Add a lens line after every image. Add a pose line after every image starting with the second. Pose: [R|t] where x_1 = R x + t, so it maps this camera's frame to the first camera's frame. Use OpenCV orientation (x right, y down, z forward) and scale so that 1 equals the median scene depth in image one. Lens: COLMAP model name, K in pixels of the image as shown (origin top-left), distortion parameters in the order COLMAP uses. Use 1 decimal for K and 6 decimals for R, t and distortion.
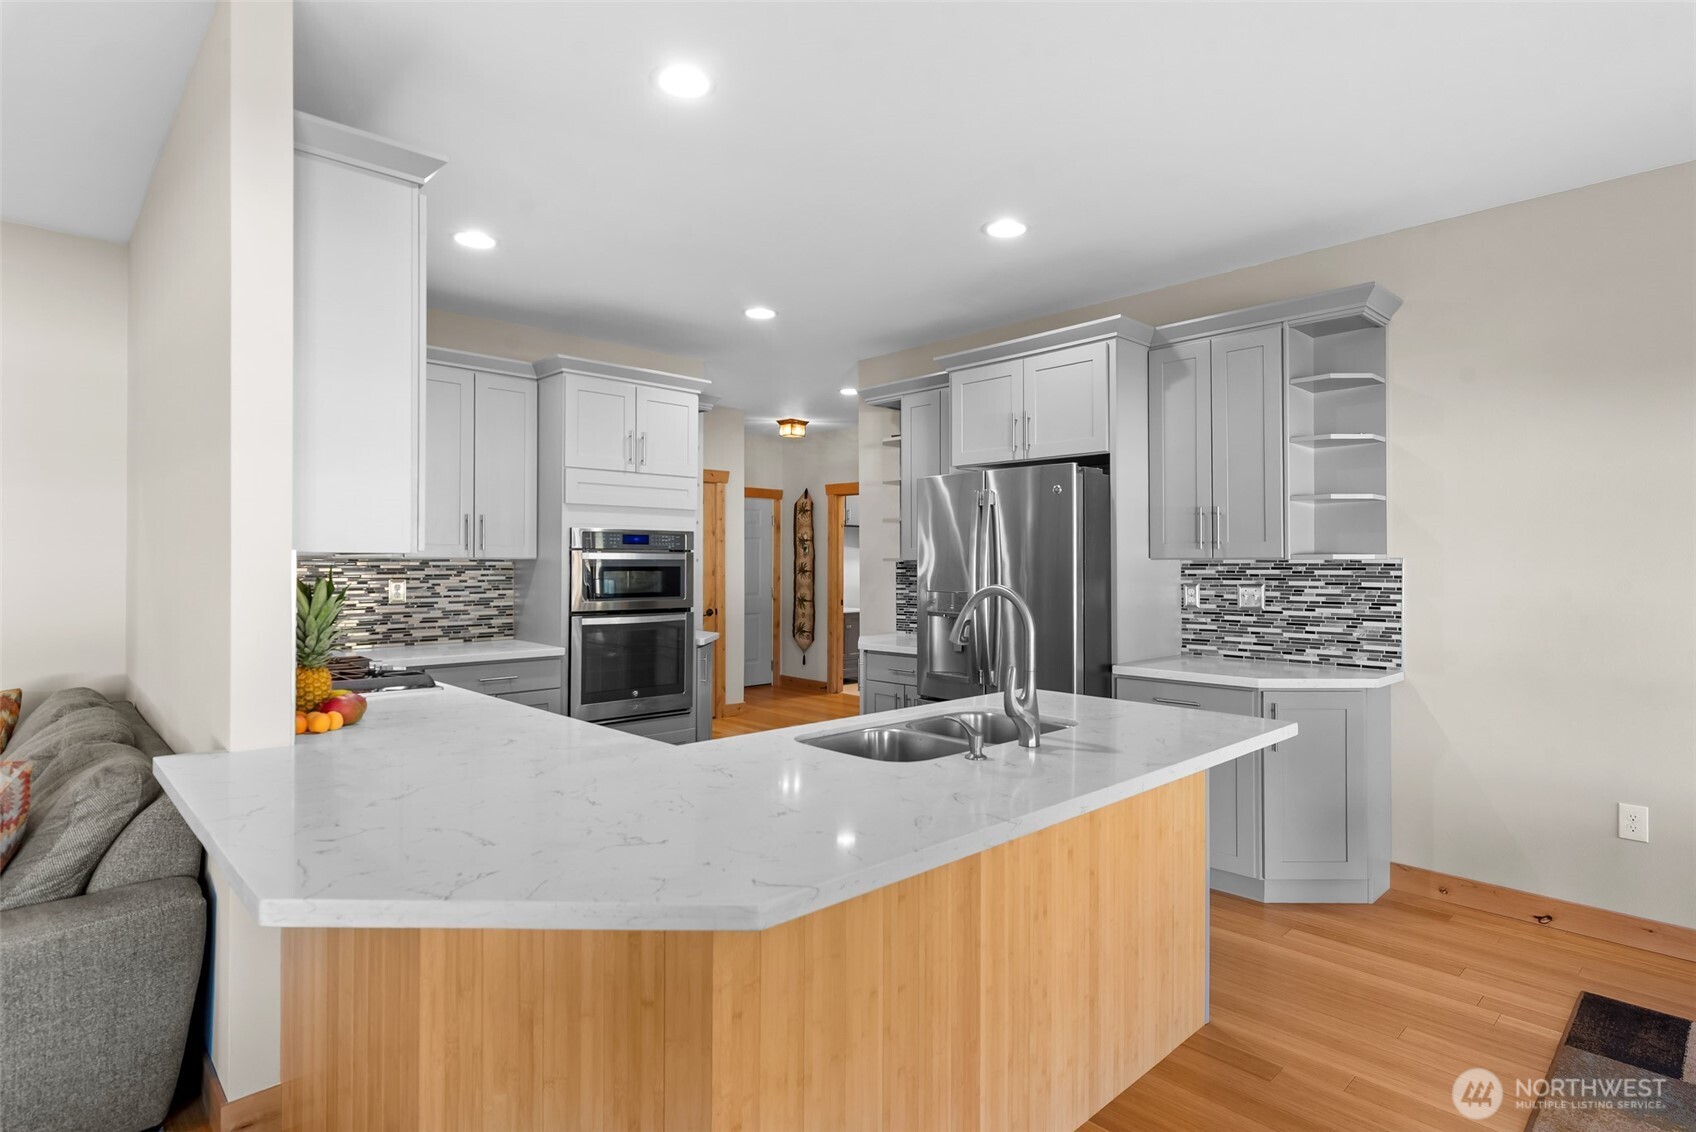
lens RADIAL K [[875.5, 0, 854.4], [0, 875.5, 561.7], [0, 0, 1]] dist [0.003691, 0.000588]
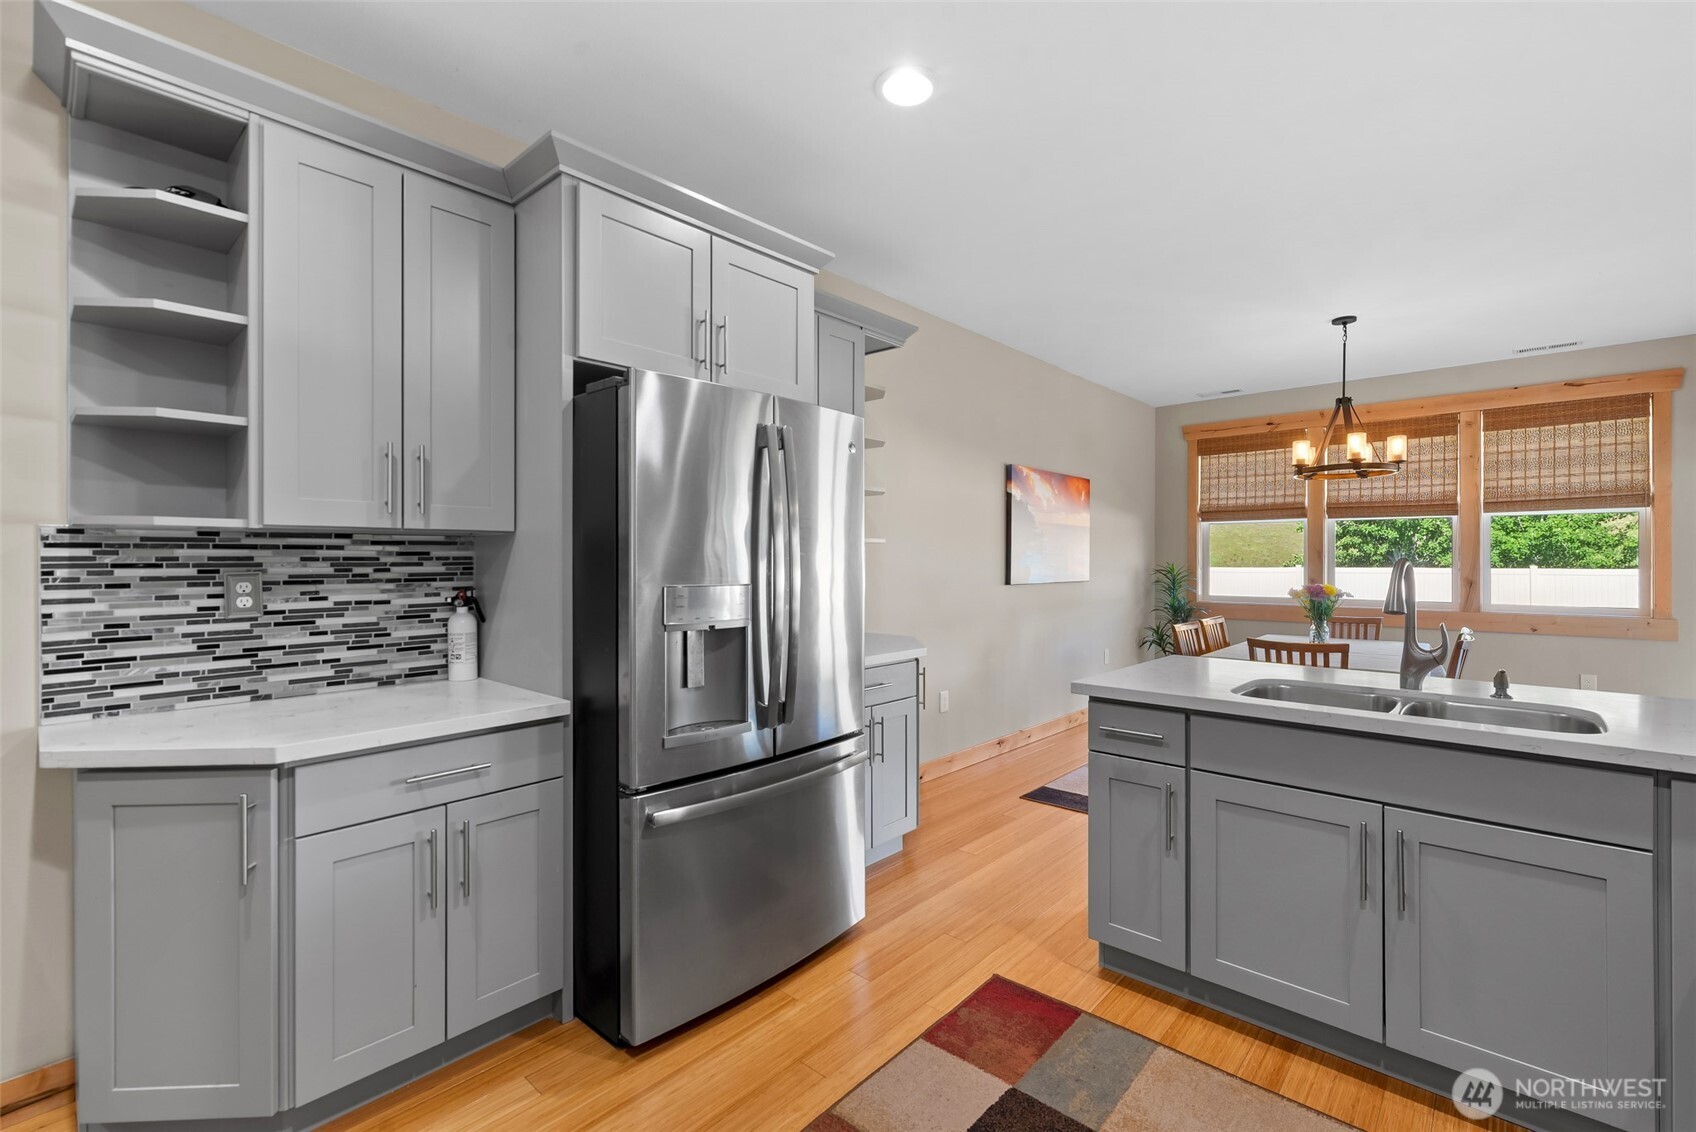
lens RADIAL K [[741.2, 0, 860.5], [0, 741.2, 559.2], [0, 0, 1]] dist [-0.000612, -0.000041]
pose [[-0.093334, 0.004075, 0.995627, -0.342795], [-0.003845, 0.999983, -0.004453, 0.016093], [-0.995627, -0.004244, -0.093317, 0.832684]]
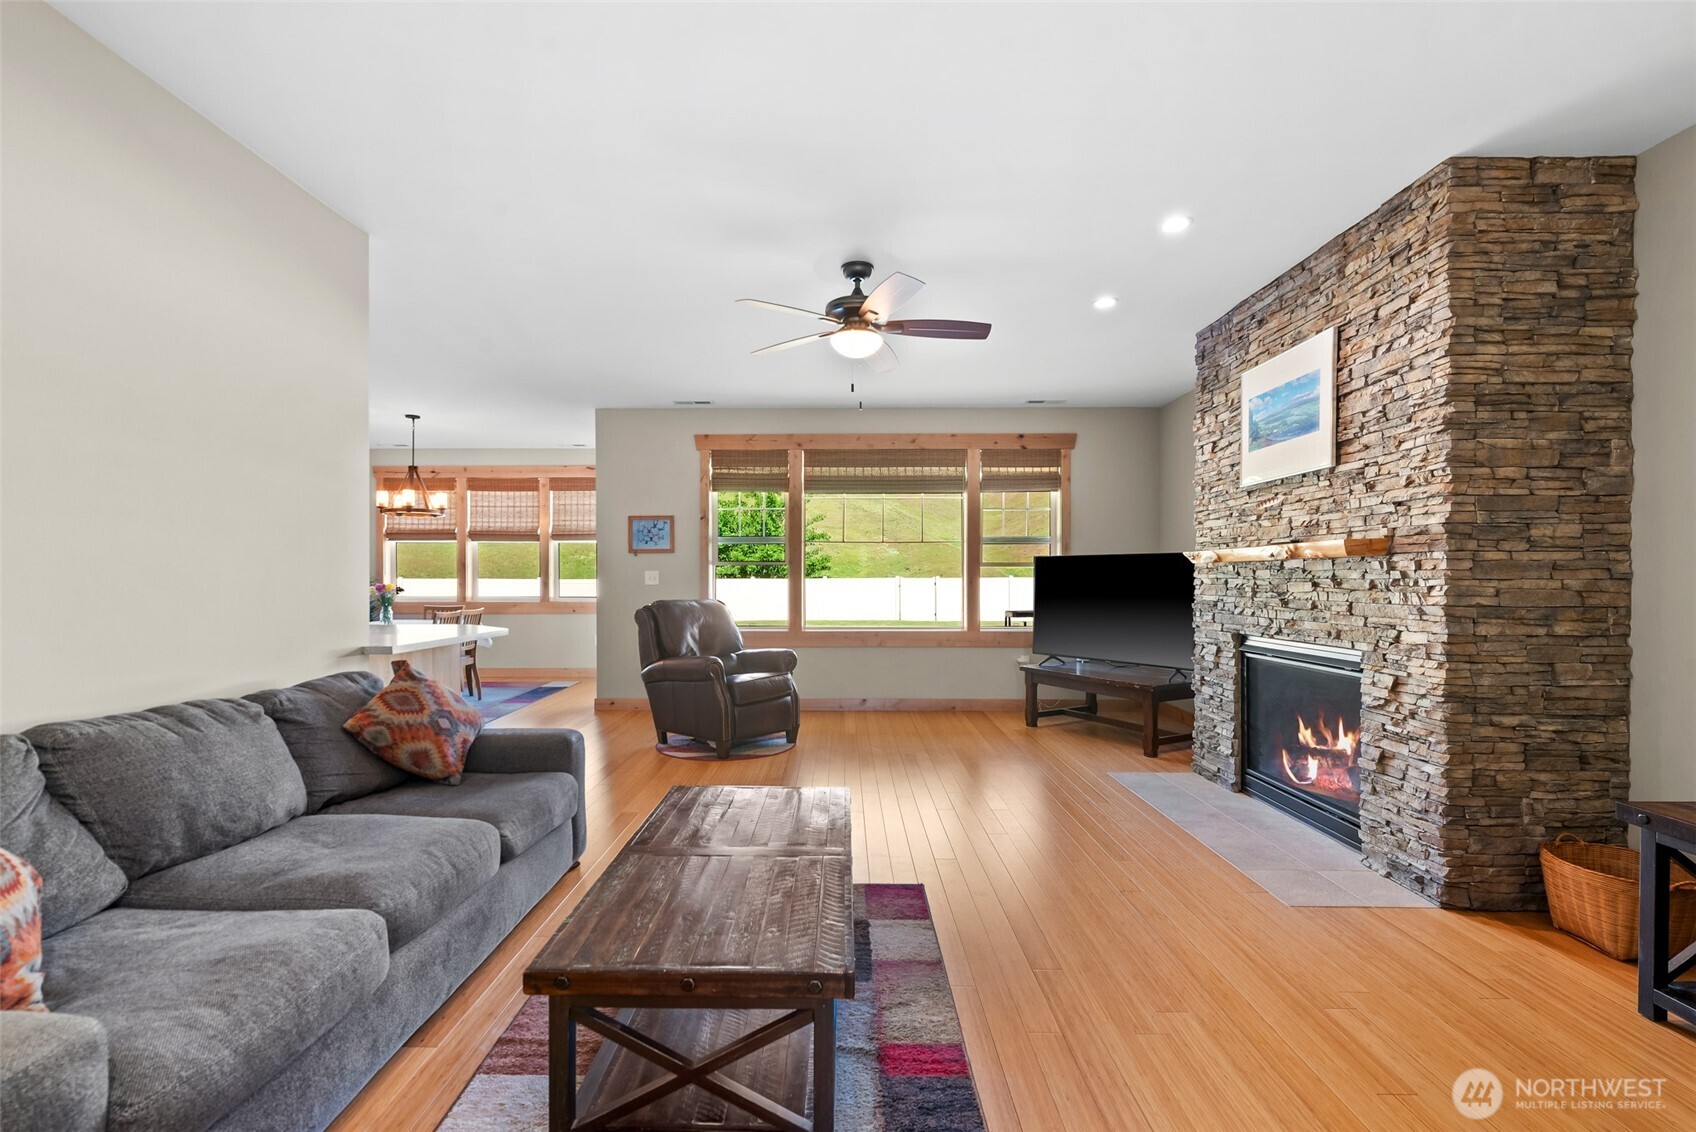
lens RADIAL K [[759.4, 0, 836.4], [0, 759.4, 582.1], [0, 0, 1]] dist [0.001295, 0.000089]
pose [[-0.719119, -0.004921, 0.694869, -1.140537], [-0.002541, 0.999987, 0.004453, 0.028547], [-0.694882, 0.001437, -0.719122, 0.638042]]
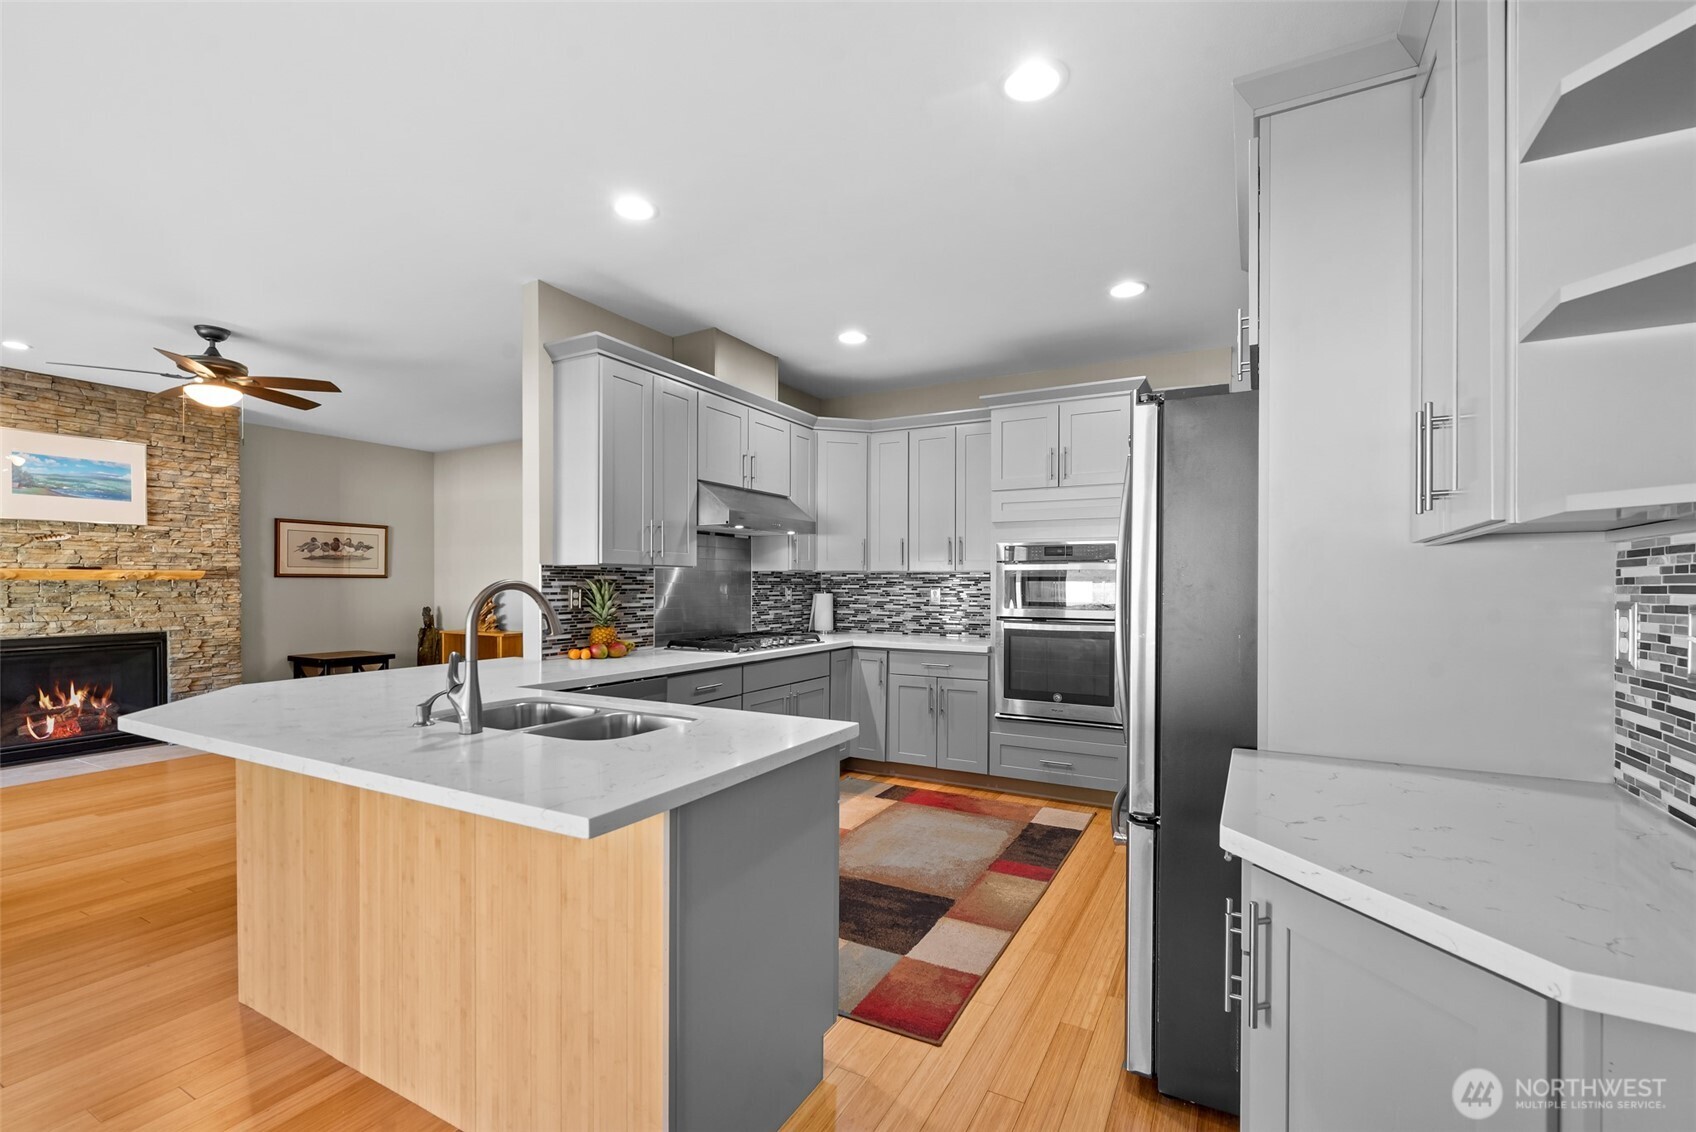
lens RADIAL K [[722.2, 0, 854.5], [0, 722.2, 589.9], [0, 0, 1]] dist [0.001353, 0.000181]
pose [[0.312488, 0.007695, -0.949891, 0.516047], [-0.000410, 0.999968, 0.007966, 0.015047], [0.949922, -0.002100, 0.312481, 0.520053]]
